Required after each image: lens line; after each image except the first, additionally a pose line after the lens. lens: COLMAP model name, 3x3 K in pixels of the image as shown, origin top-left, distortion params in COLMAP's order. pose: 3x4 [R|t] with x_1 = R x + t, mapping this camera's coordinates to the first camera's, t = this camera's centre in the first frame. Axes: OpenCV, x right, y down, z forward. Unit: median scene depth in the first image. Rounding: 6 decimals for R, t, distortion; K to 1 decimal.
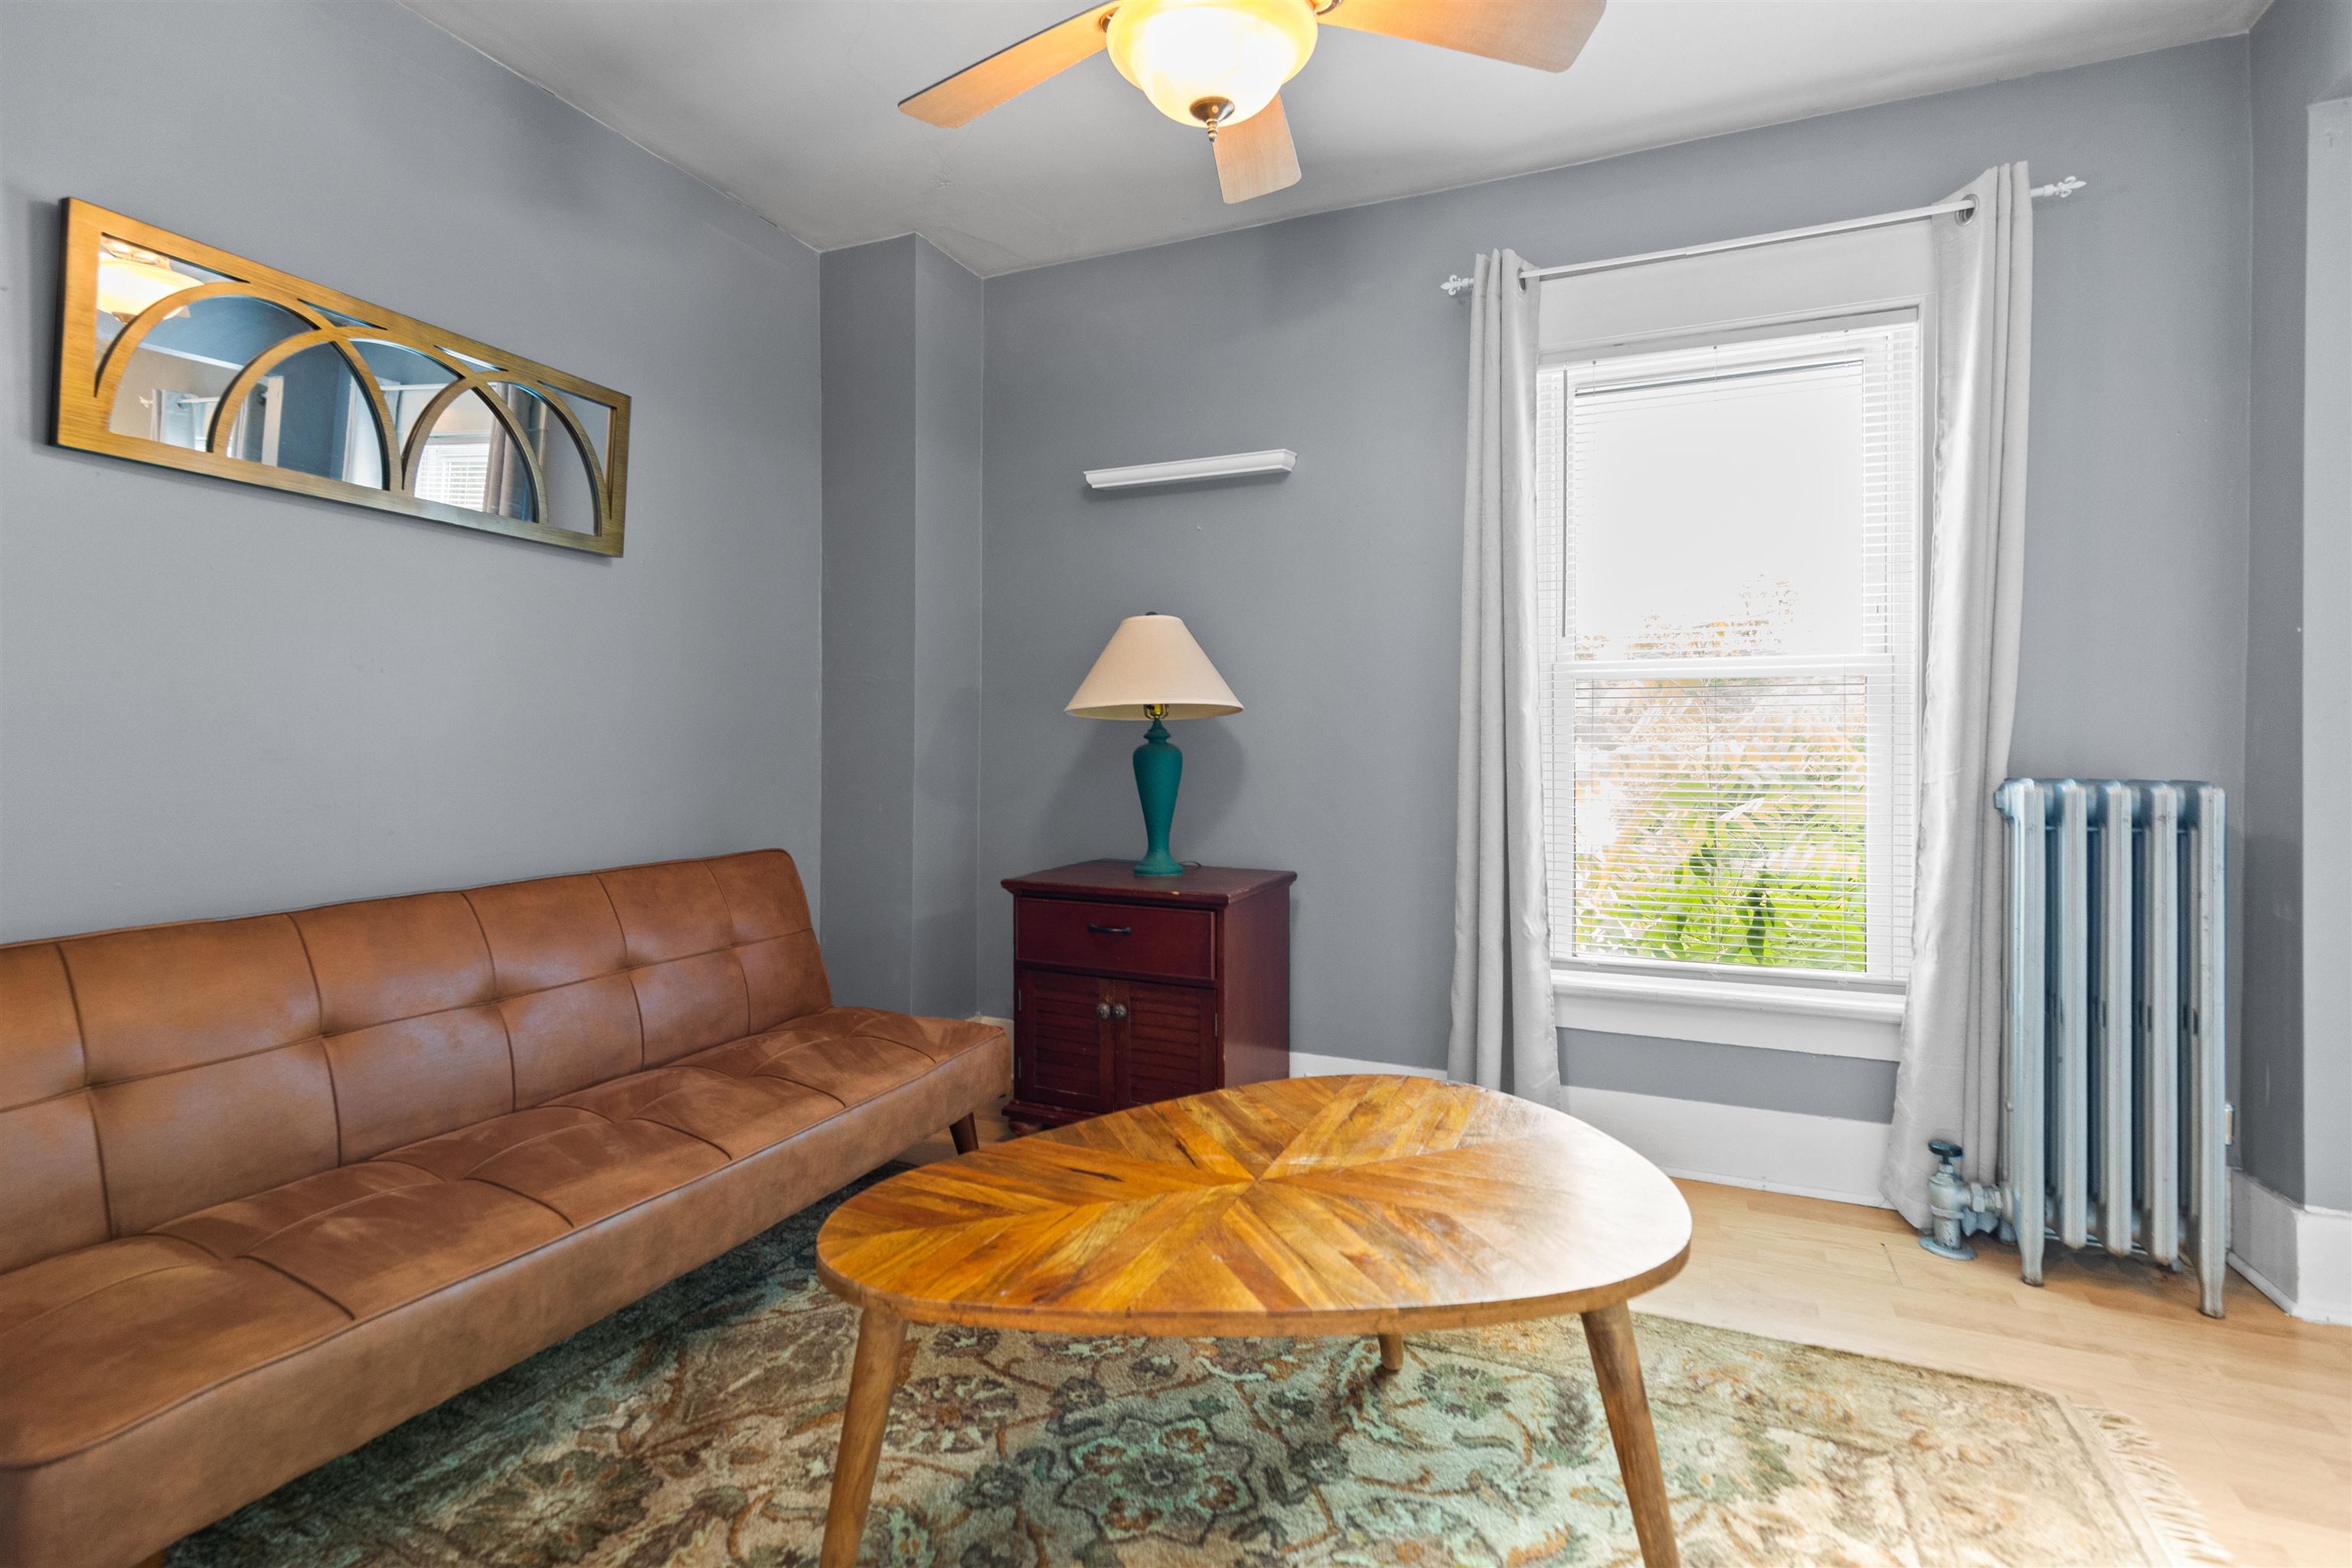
lens RADIAL K [[1118.3, 0, 1163.4], [0, 1118.3, 771.7], [0, 0, 1]] dist [-0.001467, 0.001448]
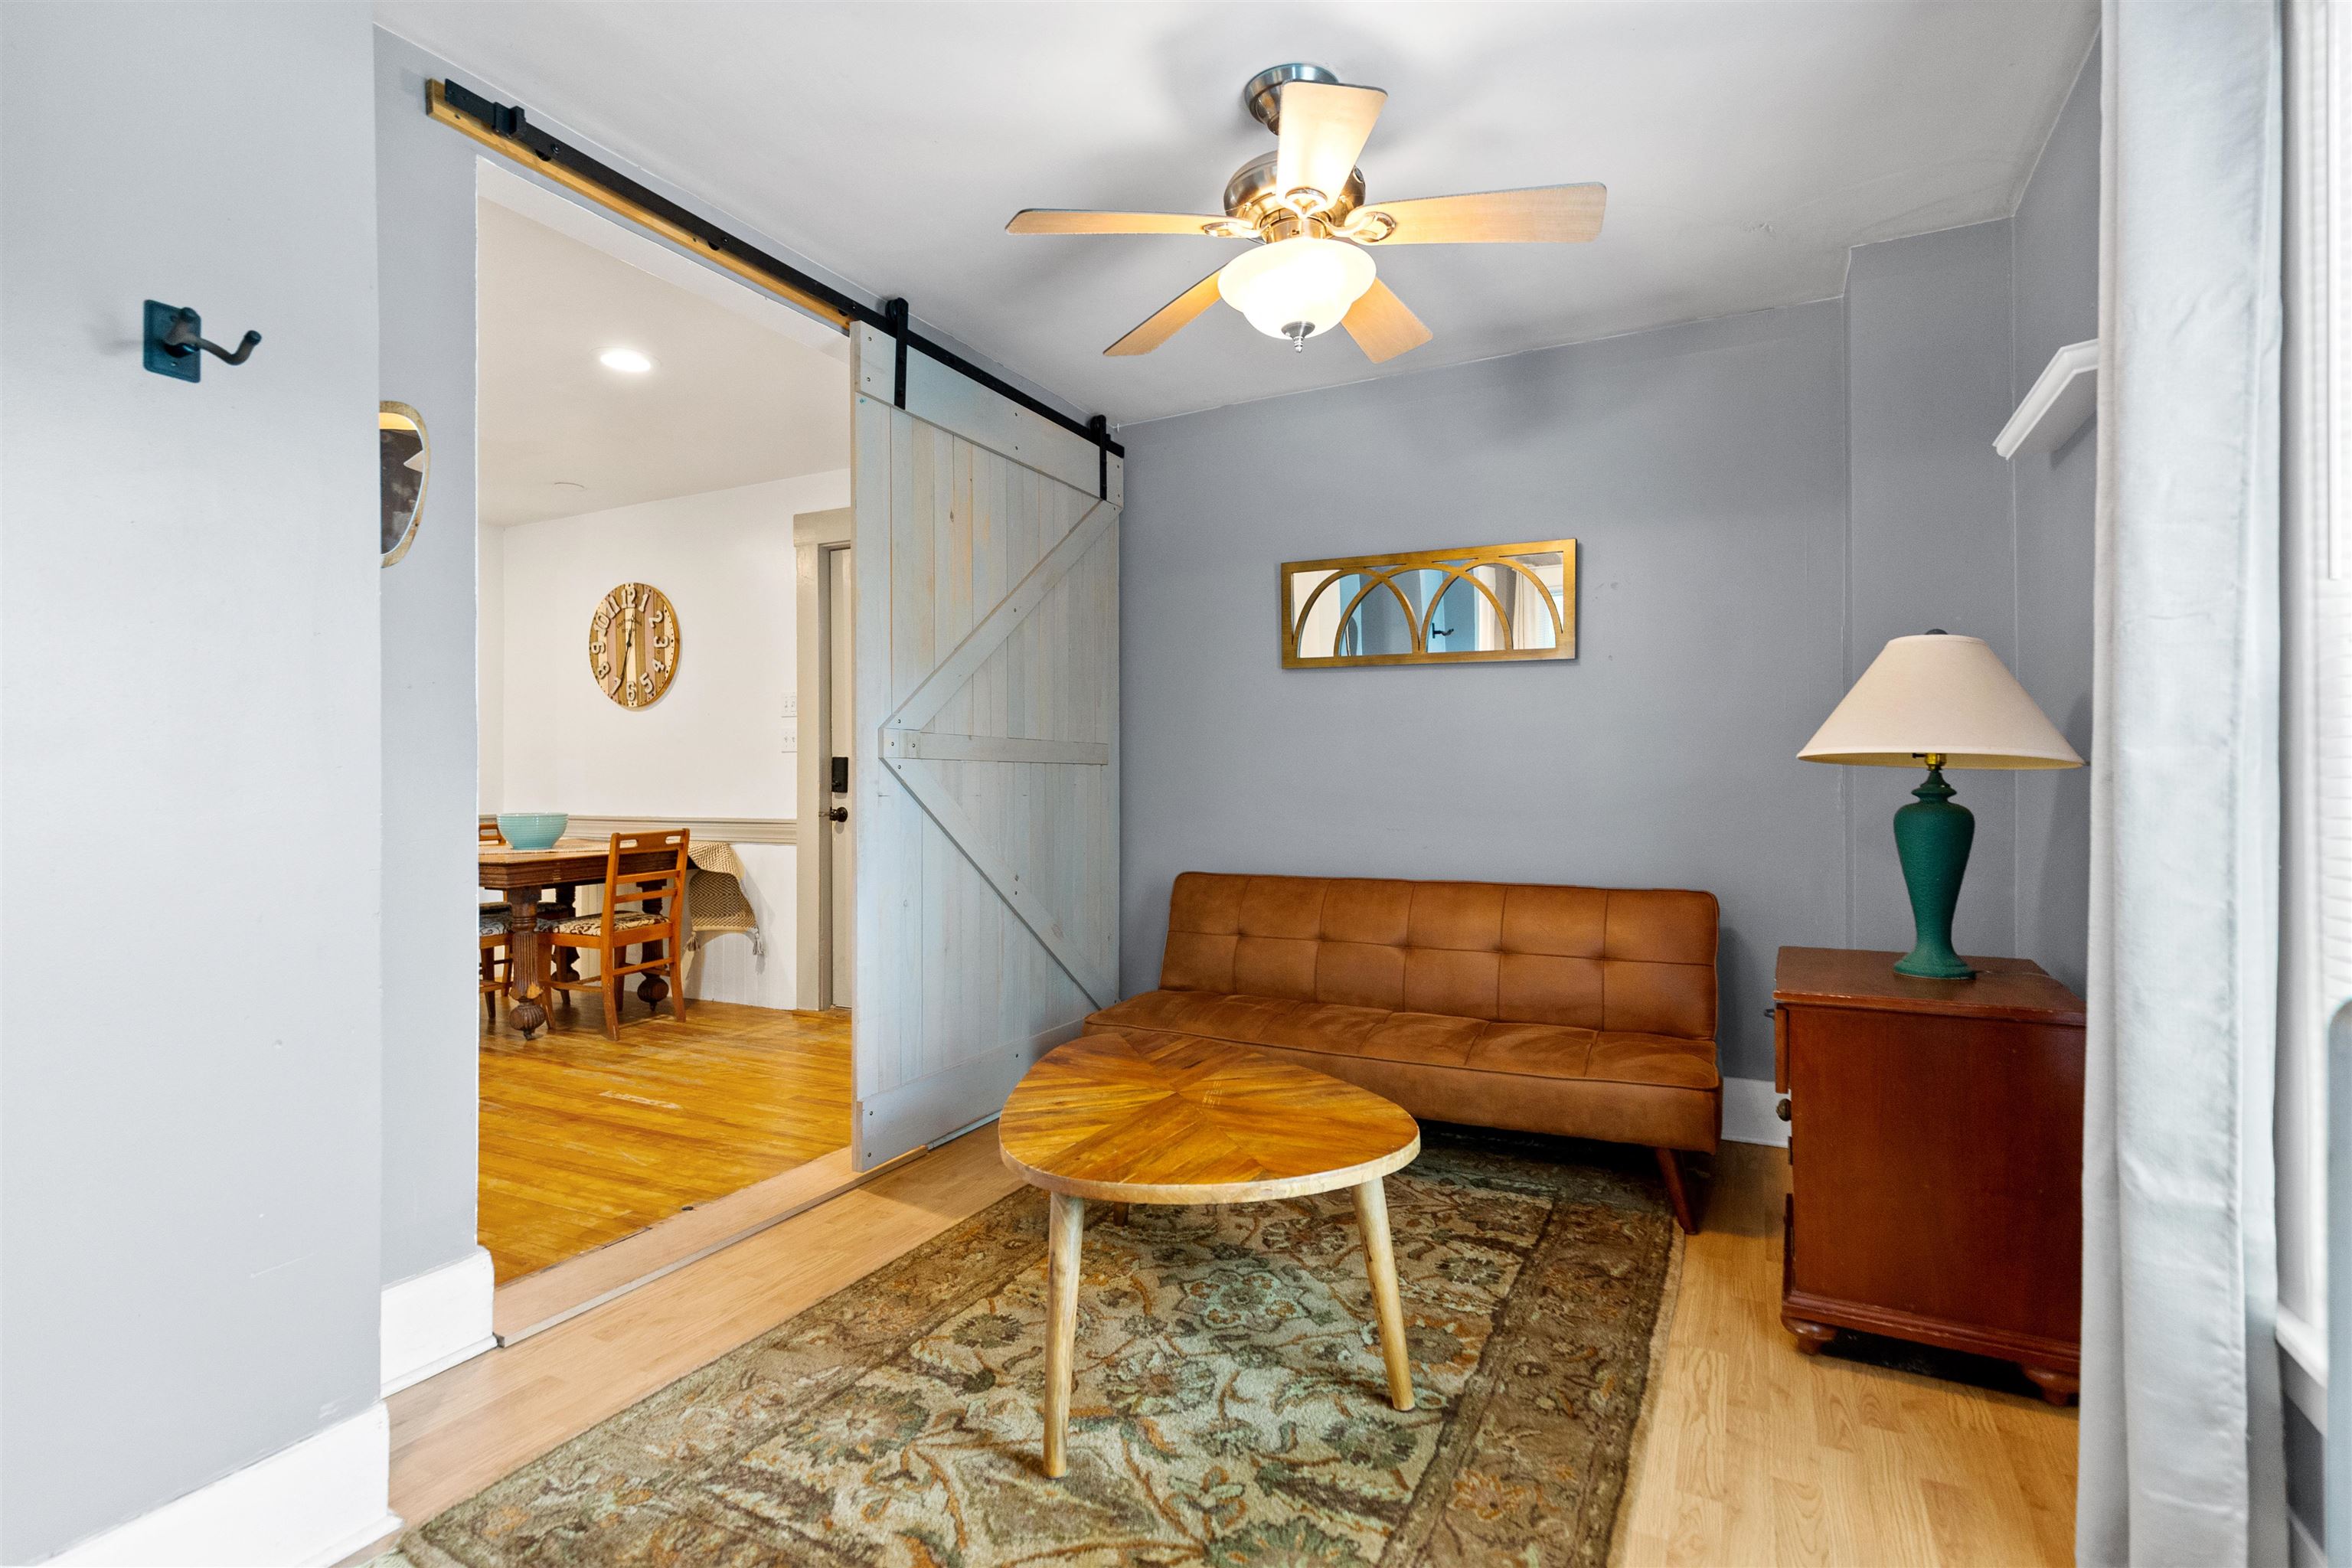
lens RADIAL K [[1118.3, 0, 1168.5], [0, 1118.3, 778.4], [0, 0, 1]] dist [-0.001467, 0.001448]
pose [[-0.071920, 0.001257, -0.997410, 1.371340], [-0.013985, 0.999900, 0.002268, -0.060283], [0.997312, 0.014111, -0.071895, 0.923810]]
